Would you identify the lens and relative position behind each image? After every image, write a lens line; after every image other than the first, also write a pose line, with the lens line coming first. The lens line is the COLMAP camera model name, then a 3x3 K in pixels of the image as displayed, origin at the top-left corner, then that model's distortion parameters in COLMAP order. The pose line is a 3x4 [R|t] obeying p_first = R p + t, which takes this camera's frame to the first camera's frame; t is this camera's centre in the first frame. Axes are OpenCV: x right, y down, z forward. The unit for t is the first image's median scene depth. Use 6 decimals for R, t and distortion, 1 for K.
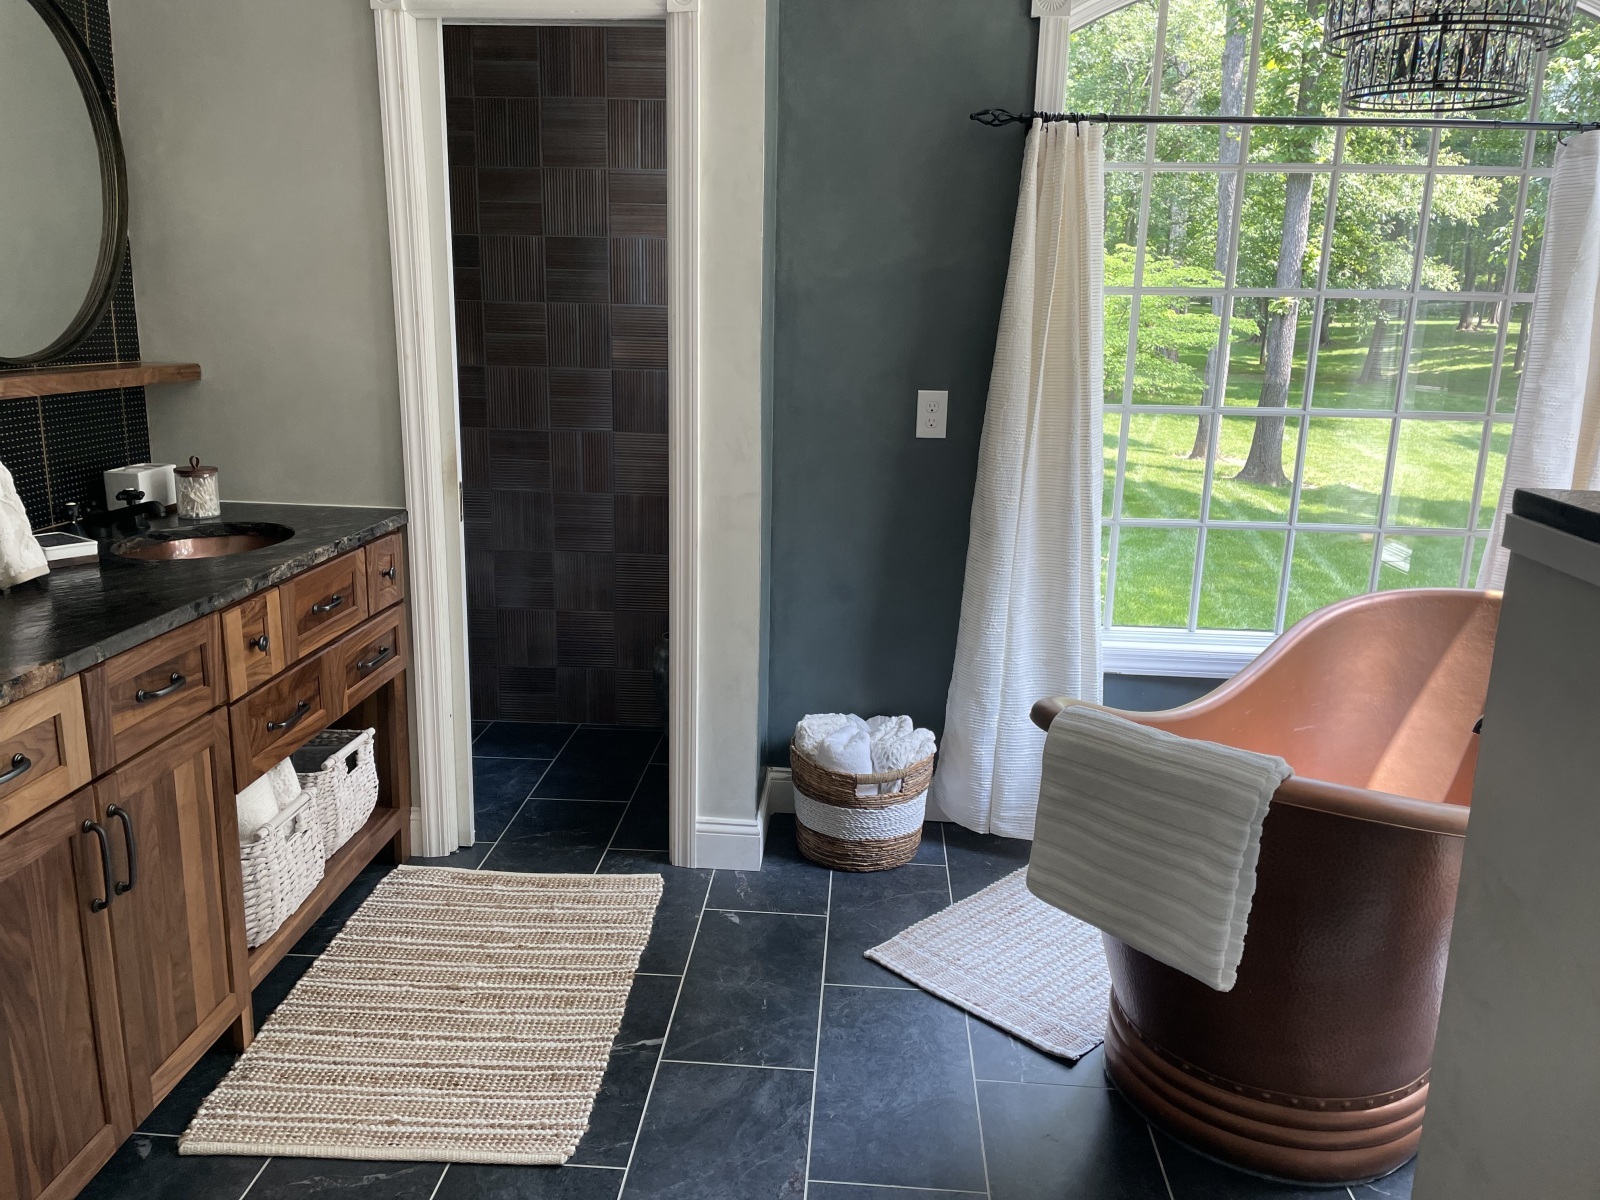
lens RADIAL K [[1209.6, 0, 791.9], [0, 1209.6, 589.7], [0, 0, 1]] dist [0.094520, -0.122514]
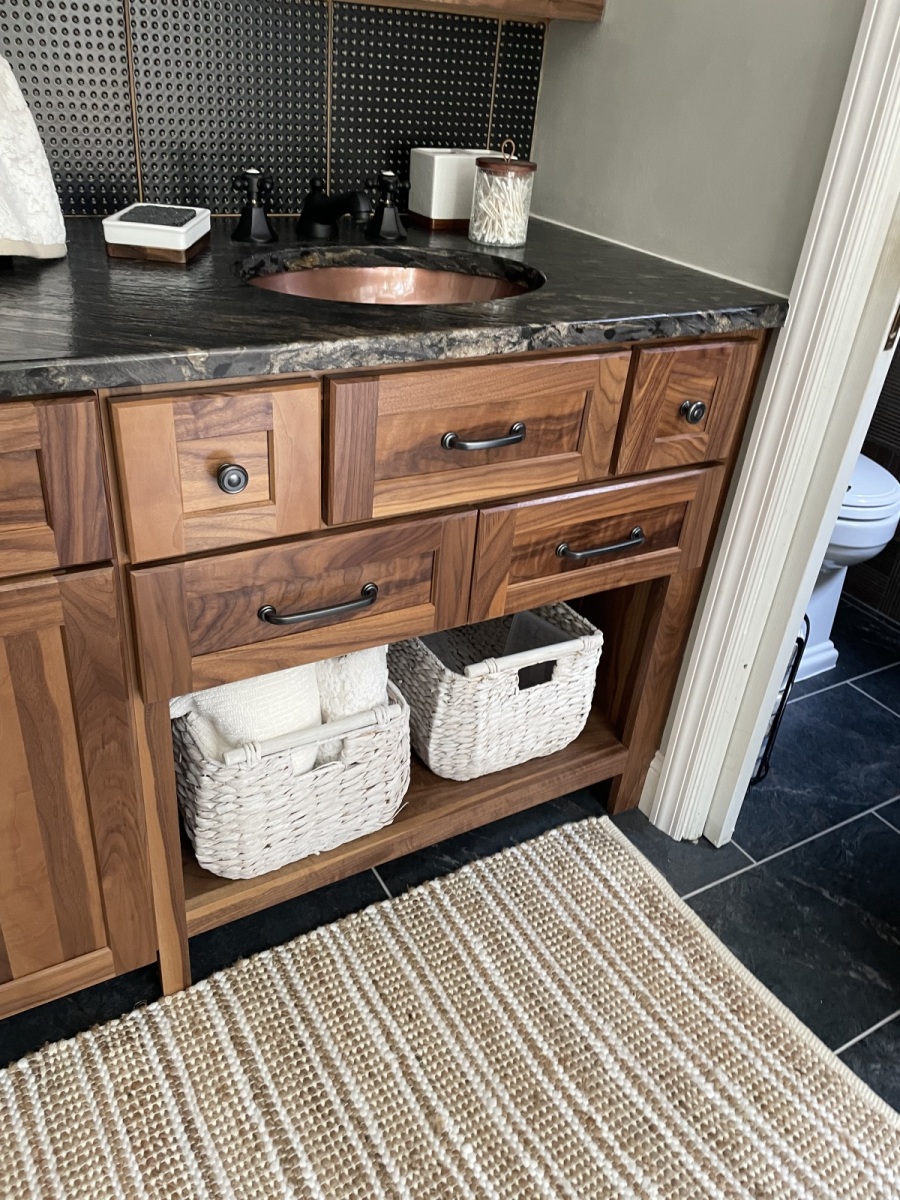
lens RADIAL K [[907.2, 0, 447.5], [0, 907.2, 586.5], [0, 0, 1]] dist [0.094520, -0.122514]
pose [[0.552750, 0.442506, -0.706156, -0.071656], [-0.252797, 0.896480, 0.363892, -0.073982], [0.794079, -0.022627, 0.607393, 0.748805]]
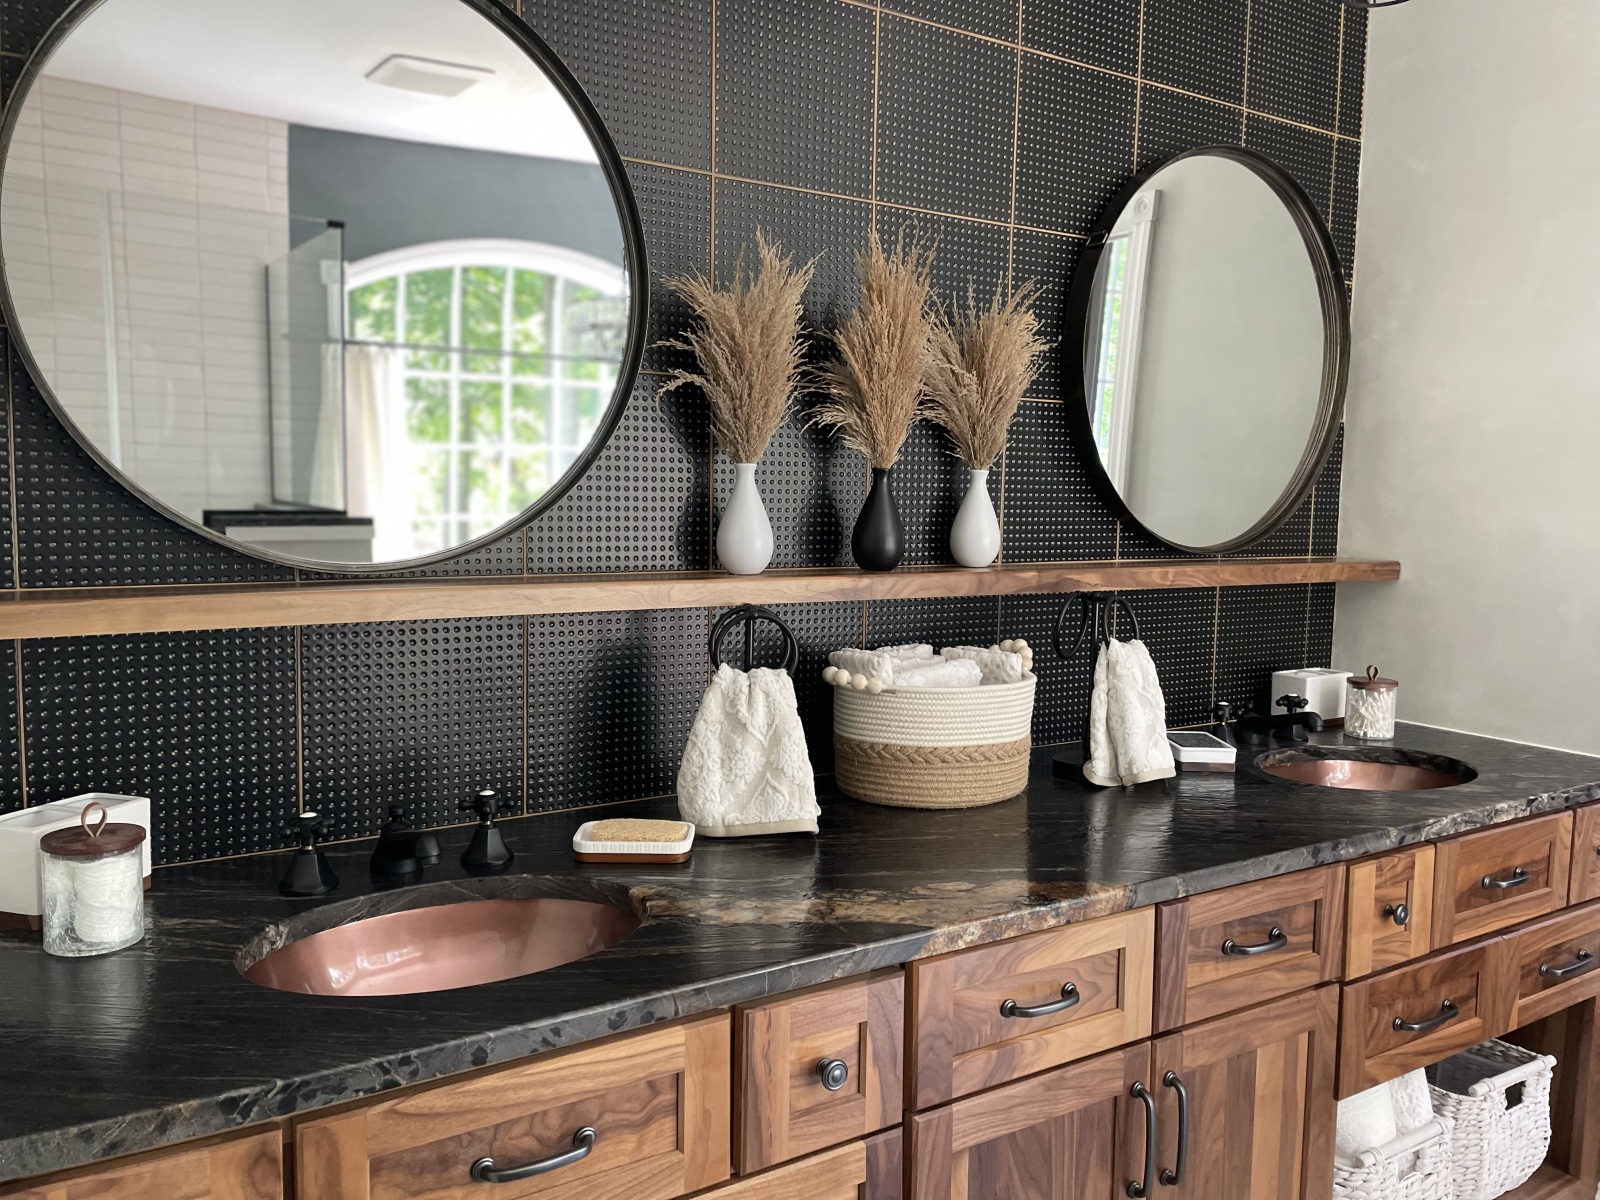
lens RADIAL K [[1209.6, 0, 793.2], [0, 1209.6, 597.5], [0, 0, 1]] dist [0.094520, -0.122514]
pose [[0.587366, 0.058468, -0.807207, -0.038971], [-0.185600, 0.980537, -0.064030, -0.028045], [0.787752, 0.187426, 0.586786, 0.187283]]
